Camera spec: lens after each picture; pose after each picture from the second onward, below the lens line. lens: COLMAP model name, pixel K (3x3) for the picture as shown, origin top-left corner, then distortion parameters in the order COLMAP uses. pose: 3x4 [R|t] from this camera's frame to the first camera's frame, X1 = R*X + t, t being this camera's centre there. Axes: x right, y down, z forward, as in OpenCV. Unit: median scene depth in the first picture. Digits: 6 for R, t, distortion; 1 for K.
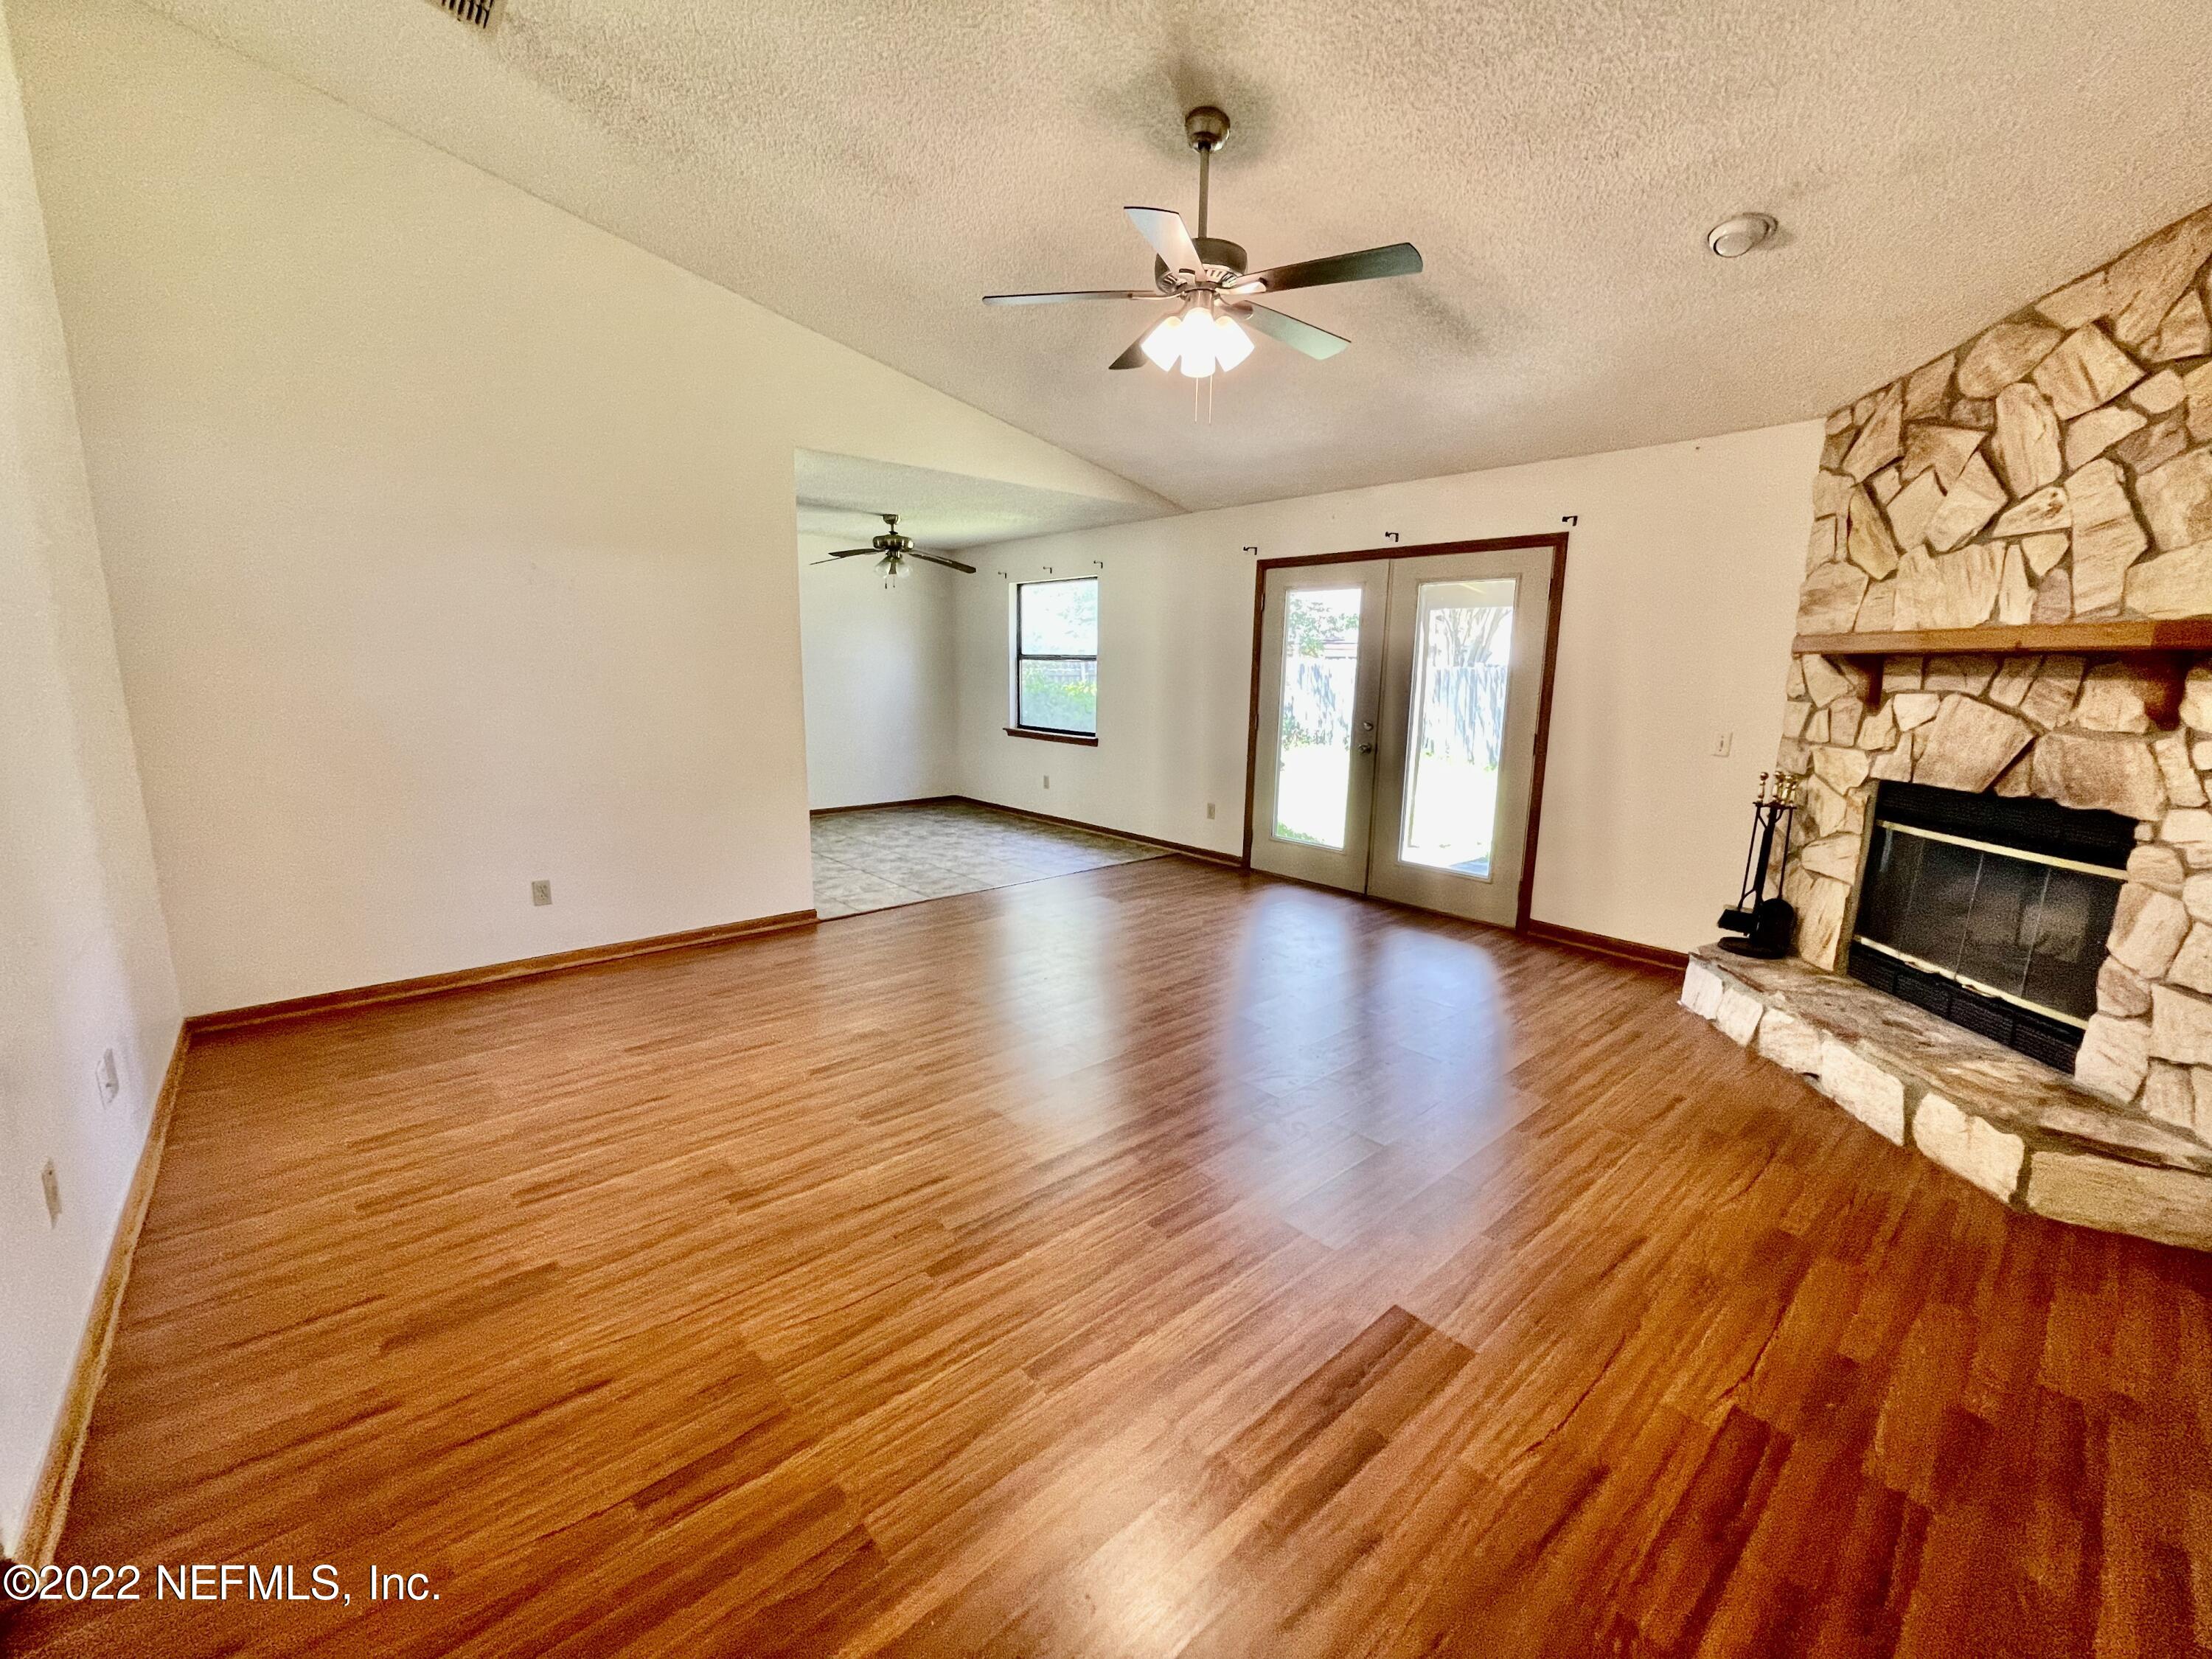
lens RADIAL K [[891.4, 0, 1106.0], [0, 891.4, 829.5], [0, 0, 1]] dist [0.001187, -0.000376]
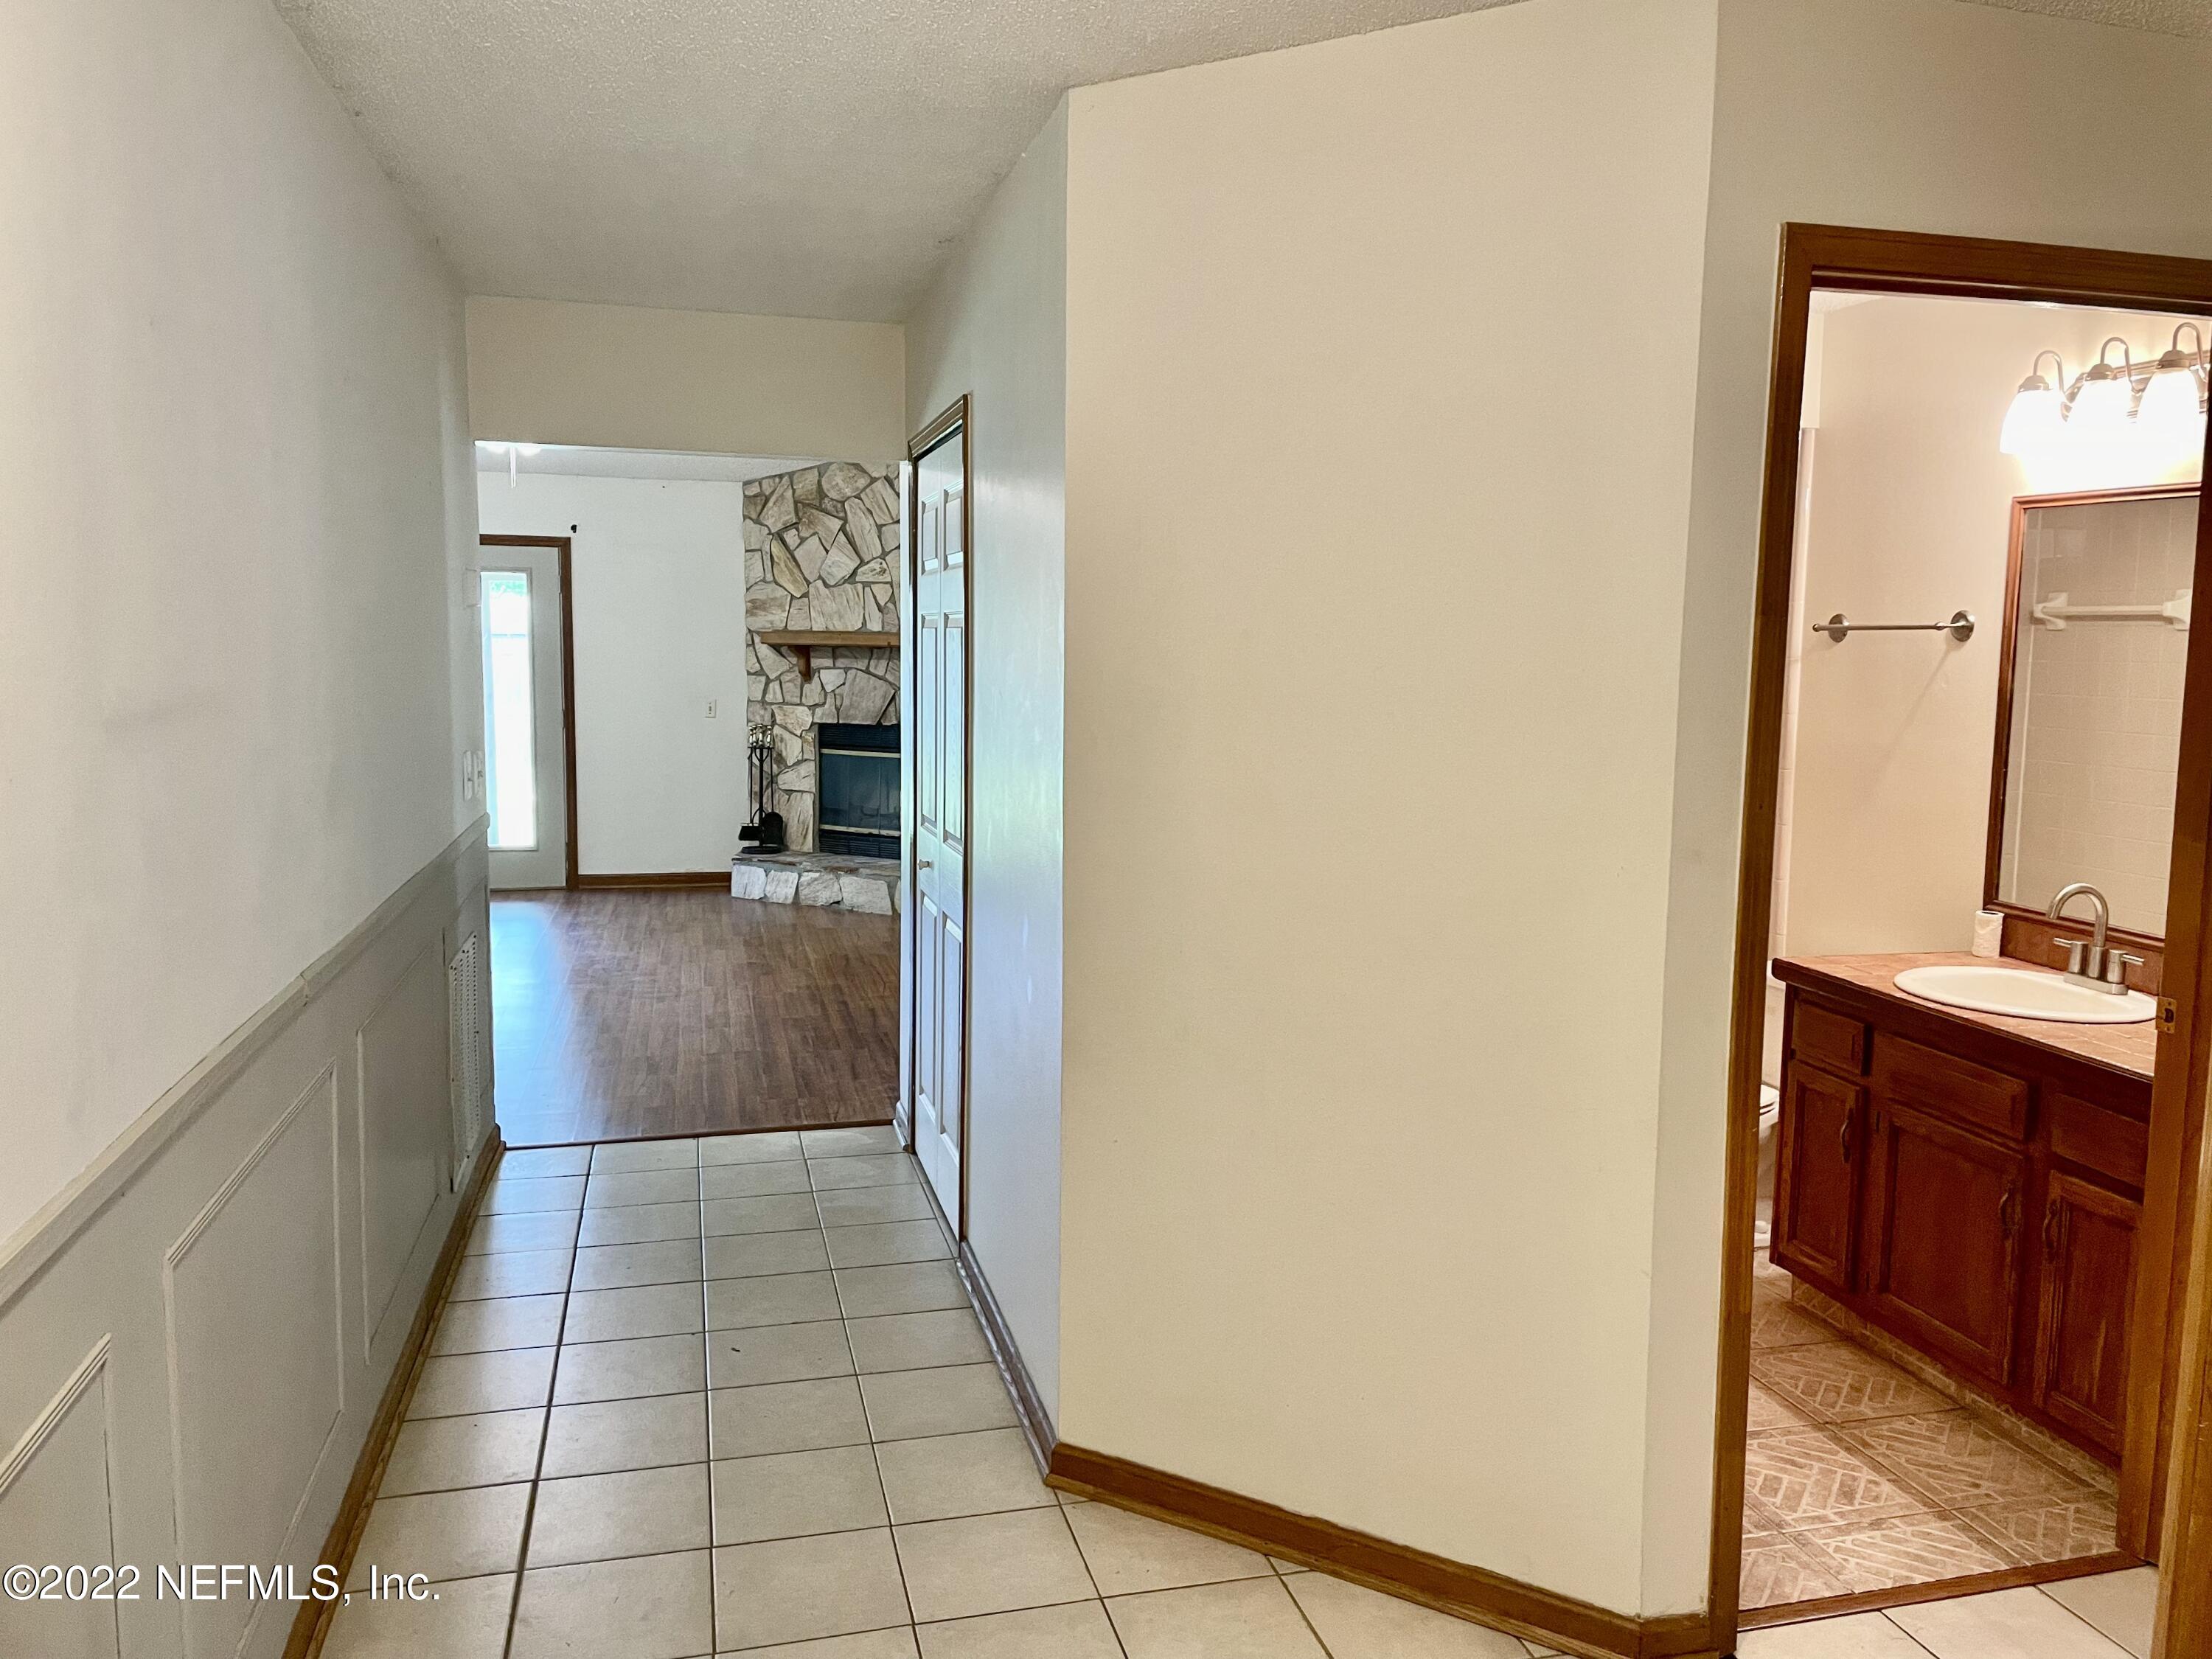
lens RADIAL K [[1665.5, 0, 1101.6], [0, 1665.5, 824.1], [0, 0, 1]] dist [0.039718, -0.058673]
pose [[0.455725, -0.104824, 0.883927, -1.486672], [0.154409, 0.987296, 0.037474, 0.084153], [-0.876626, 0.119409, 0.466121, -0.770285]]
